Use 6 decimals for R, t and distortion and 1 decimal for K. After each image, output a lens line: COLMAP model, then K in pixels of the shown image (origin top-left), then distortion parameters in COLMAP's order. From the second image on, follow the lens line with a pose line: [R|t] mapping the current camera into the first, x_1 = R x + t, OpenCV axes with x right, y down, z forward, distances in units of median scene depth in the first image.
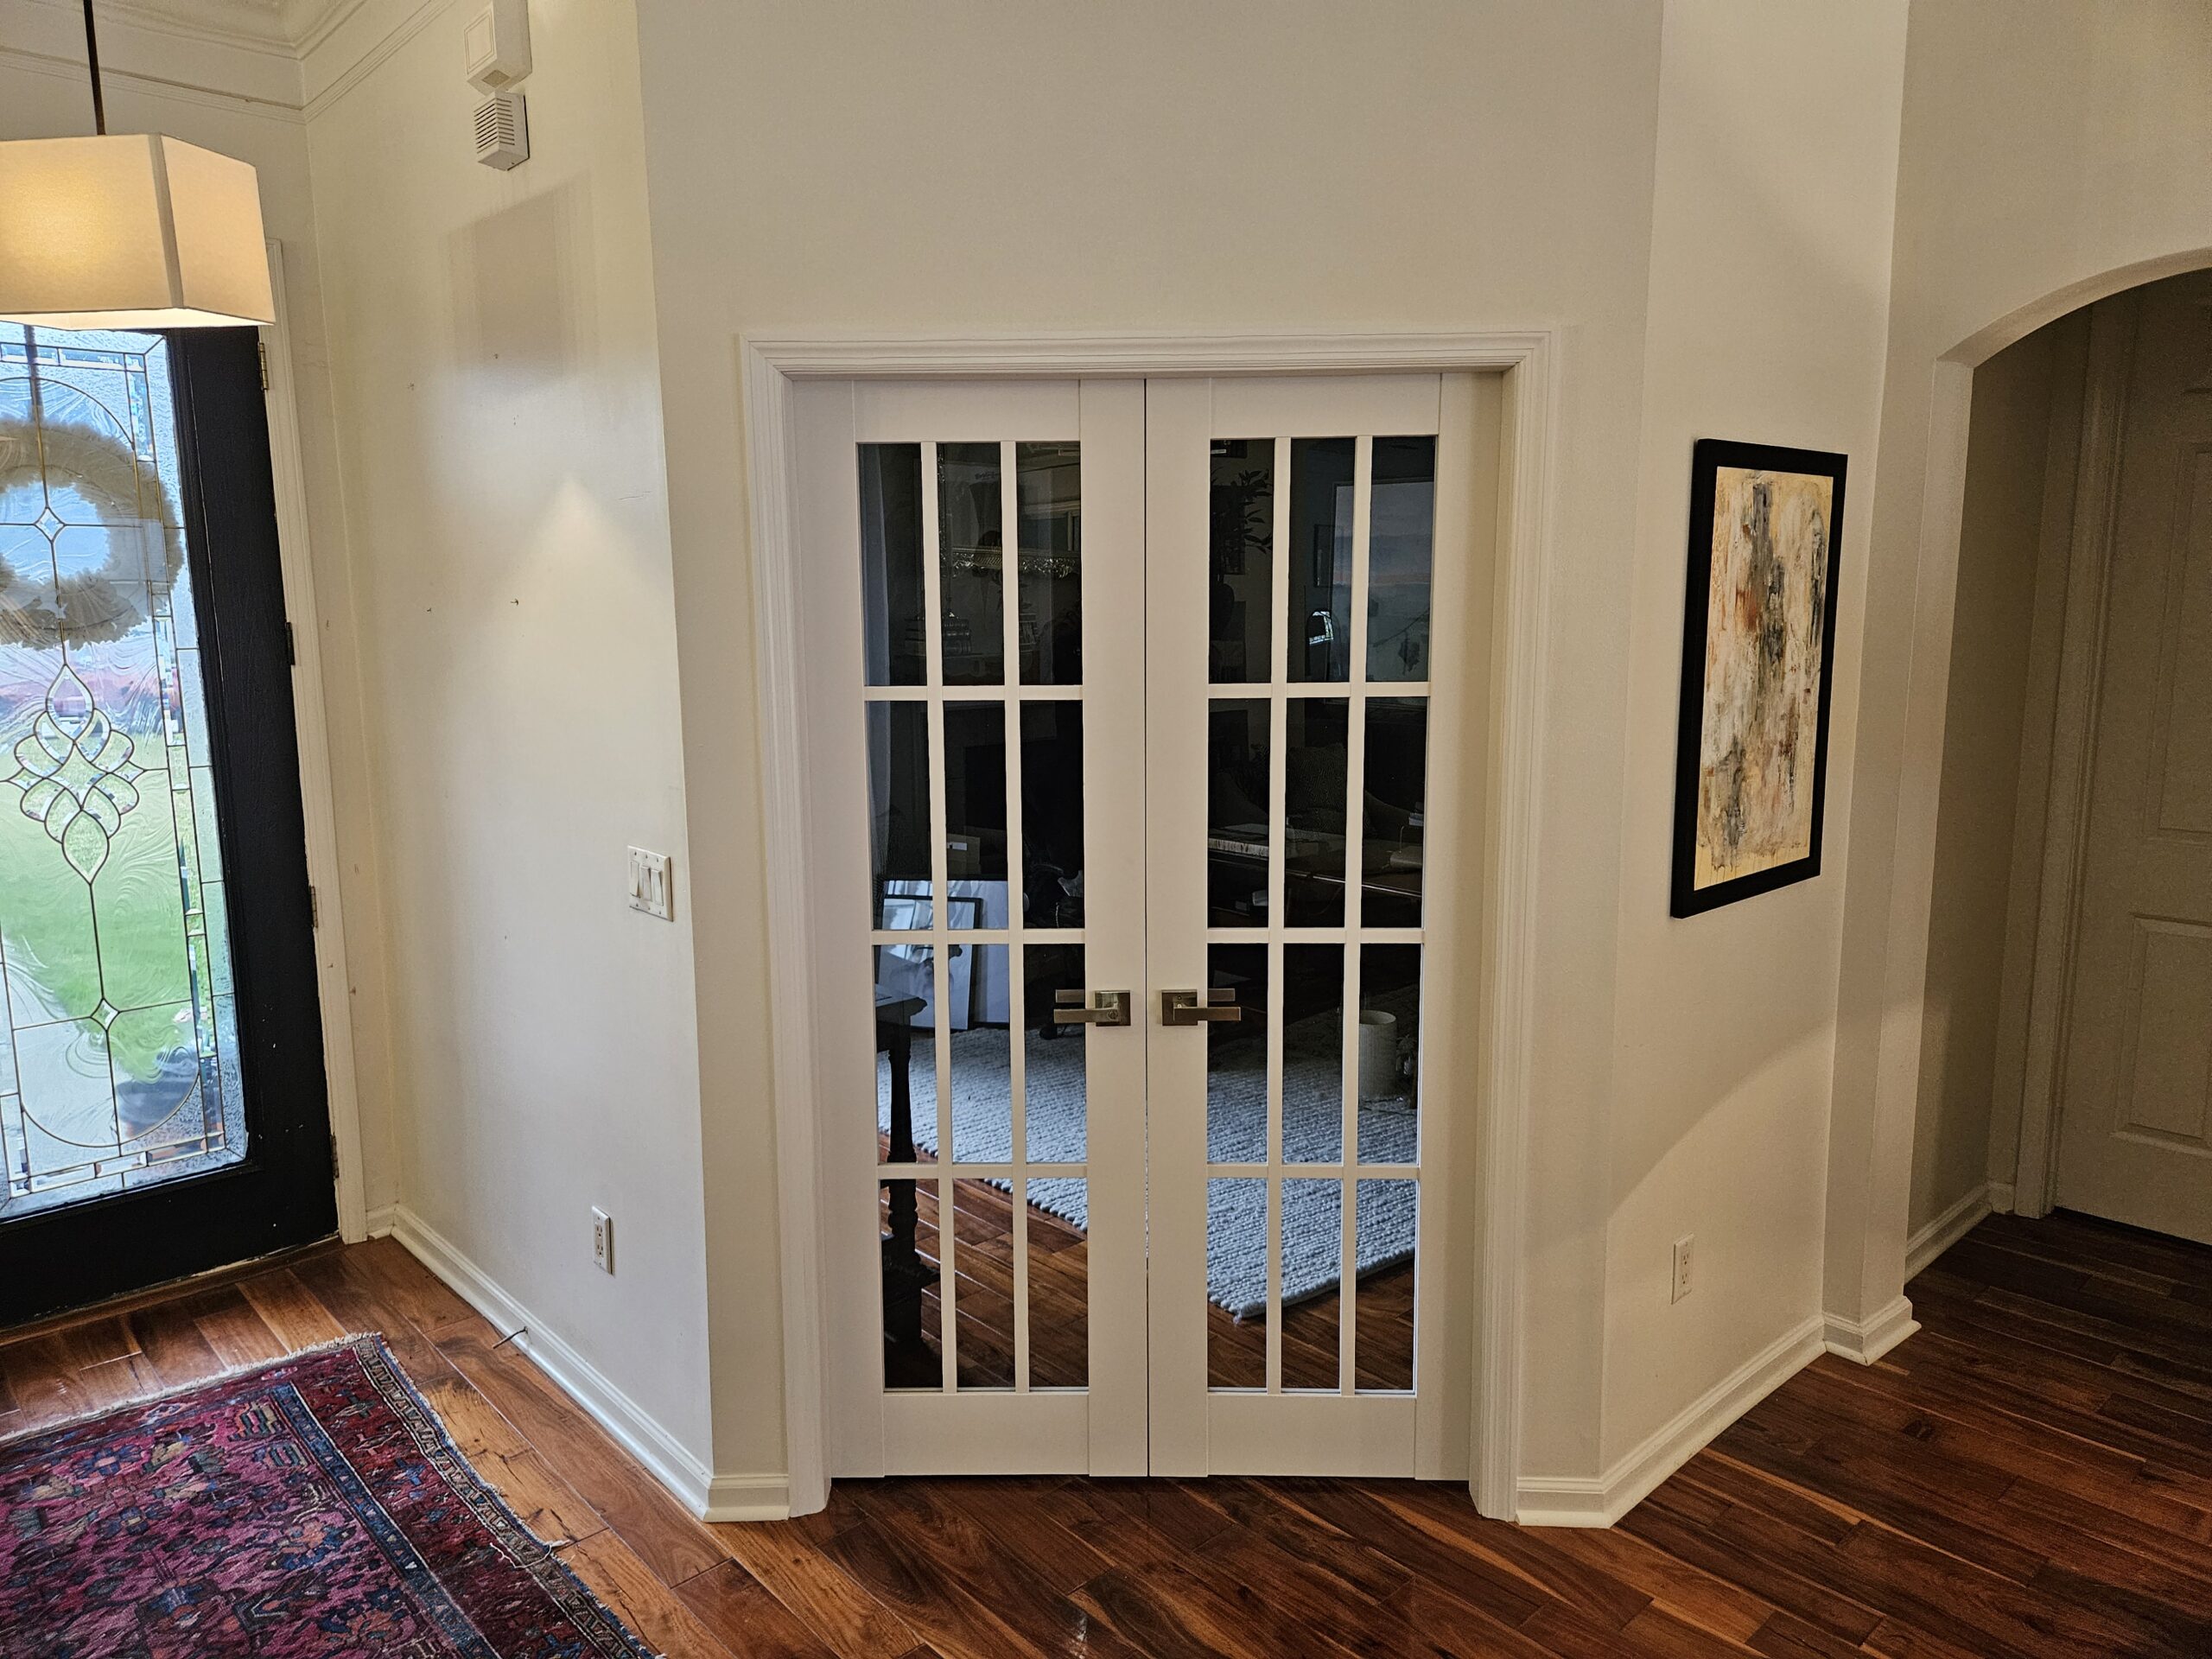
lens RADIAL K [[1504.5, 0, 1111.4], [0, 1504.5, 818.6], [0, 0, 1]] dist [0.062103, -0.070197]
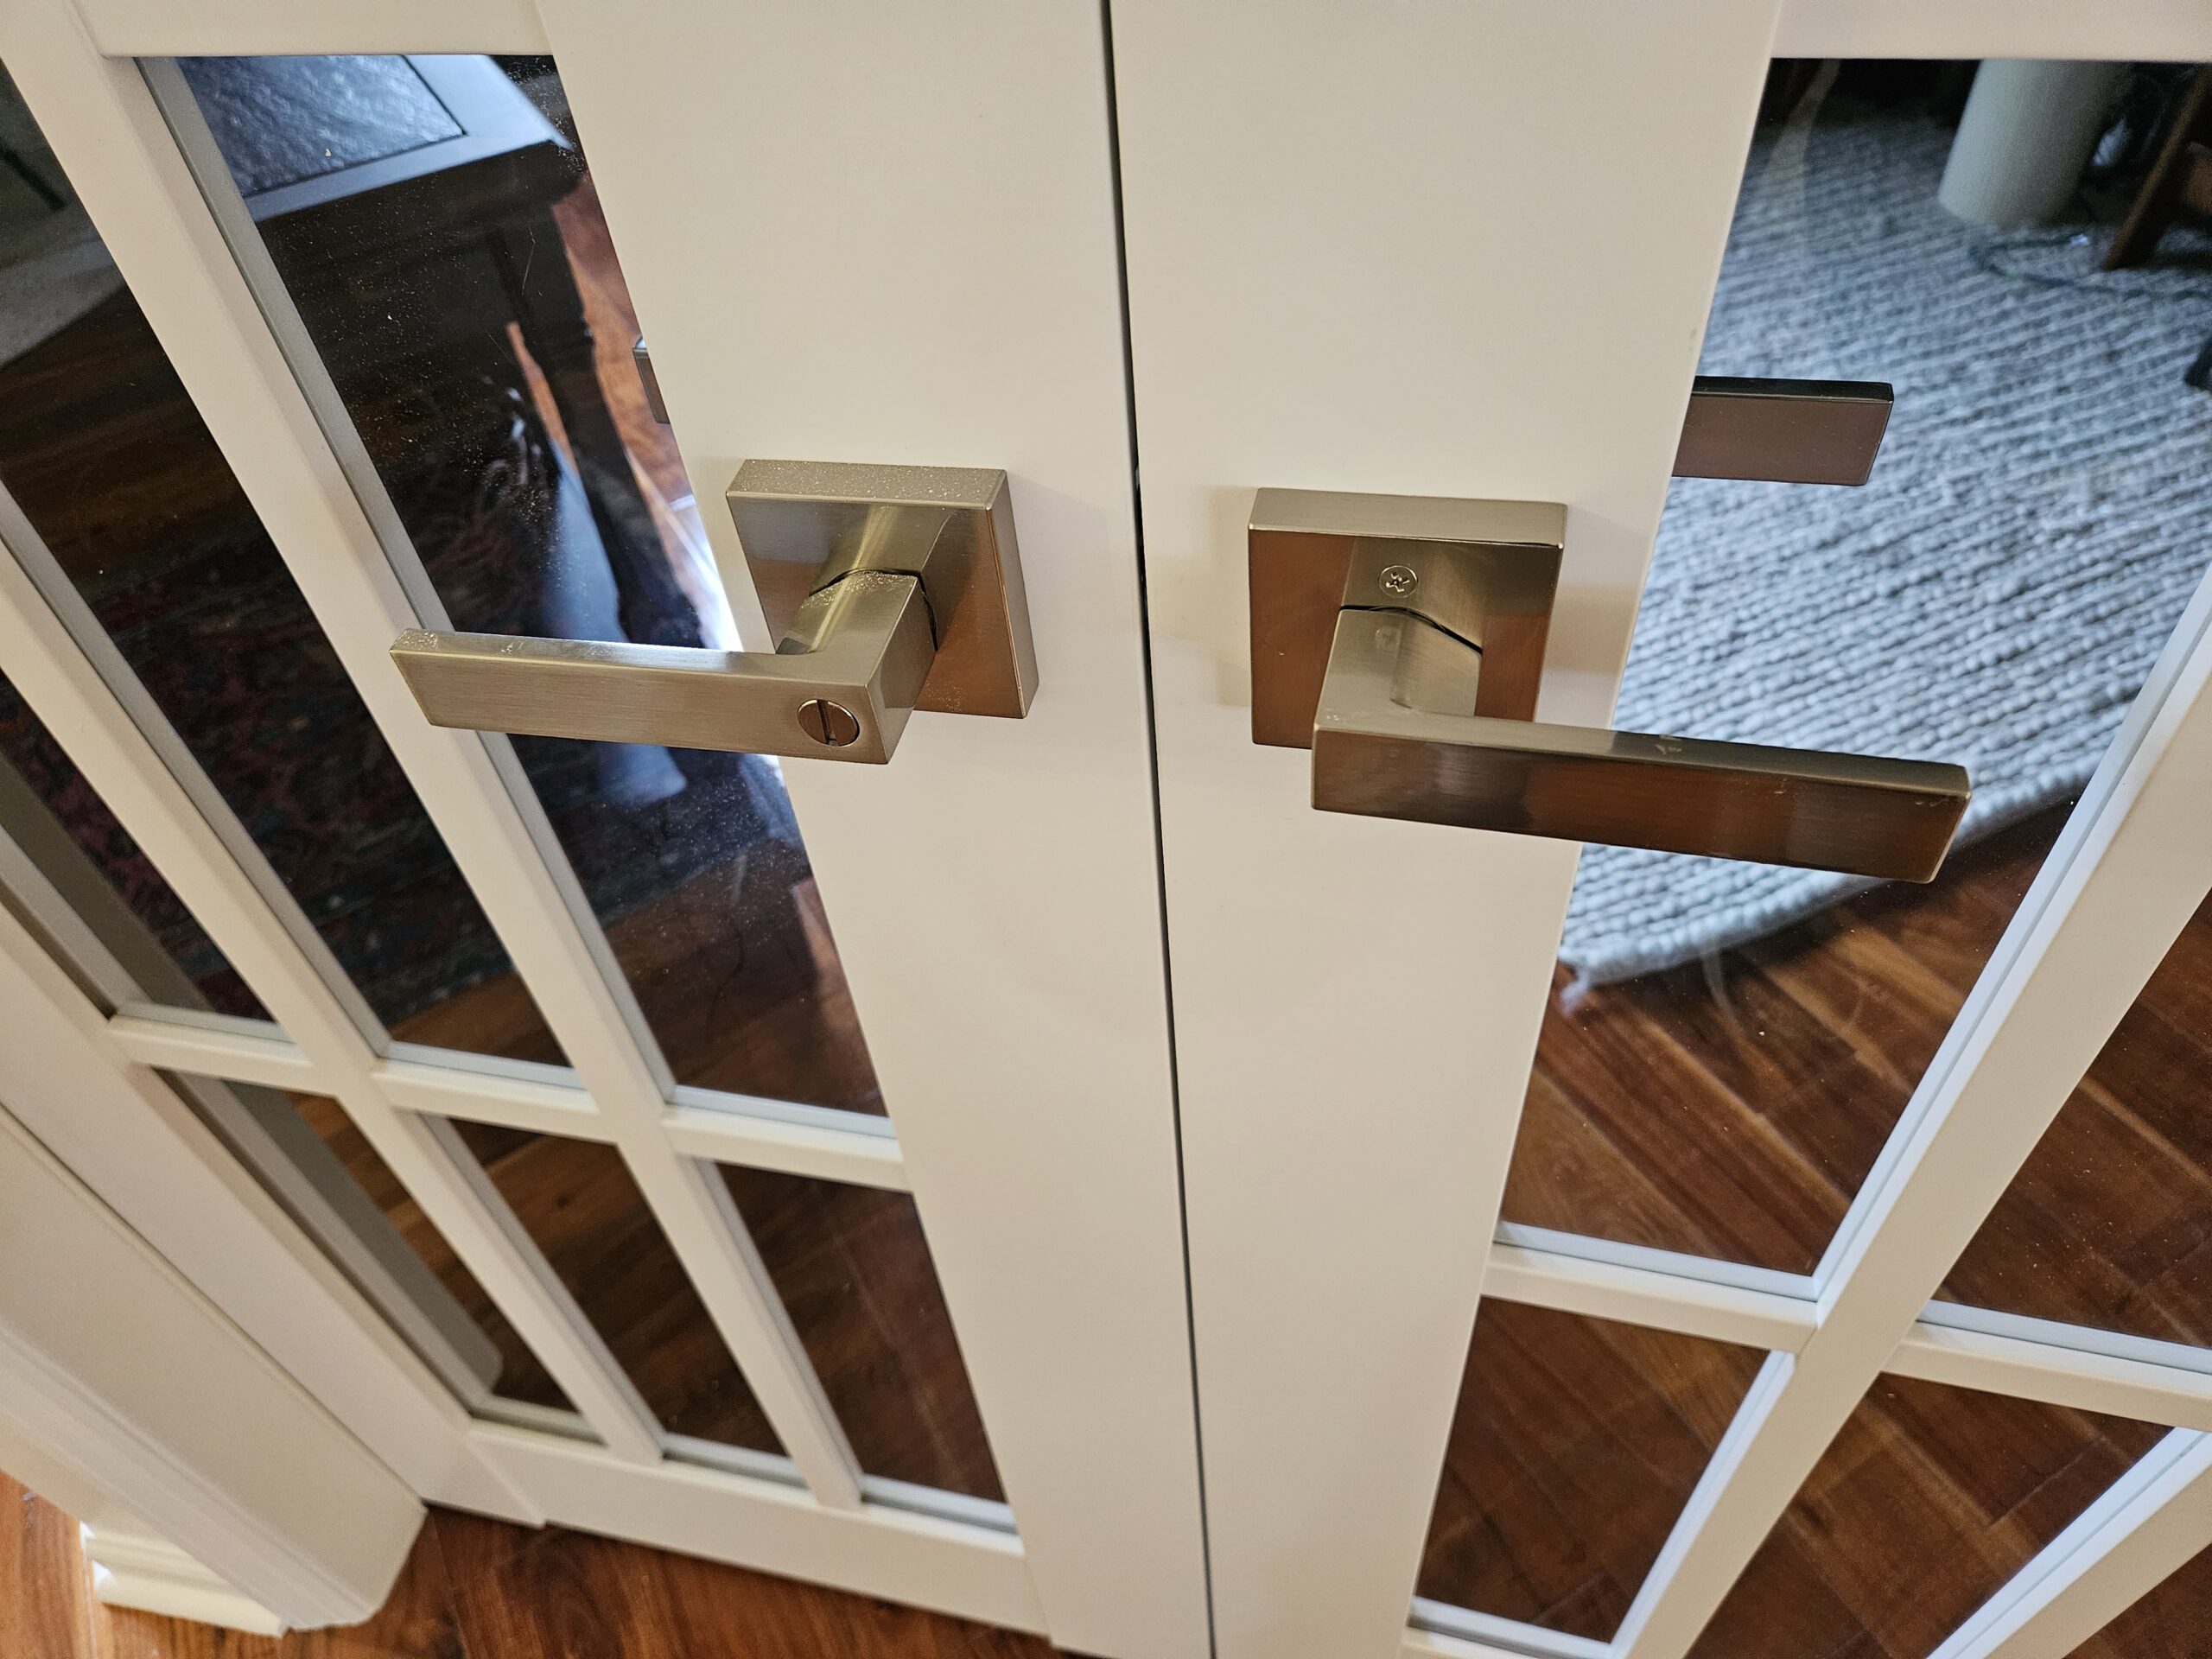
lens RADIAL K [[1504.5, 0, 1111.4], [0, 1504.5, 818.6], [0, 0, 1]] dist [0.062103, -0.070197]
pose [[0.973014, 0.119653, -0.197299, 0.041138], [0.030268, 0.781475, 0.623202, 0.051927], [0.228752, -0.612356, 0.756764, 0.764949]]
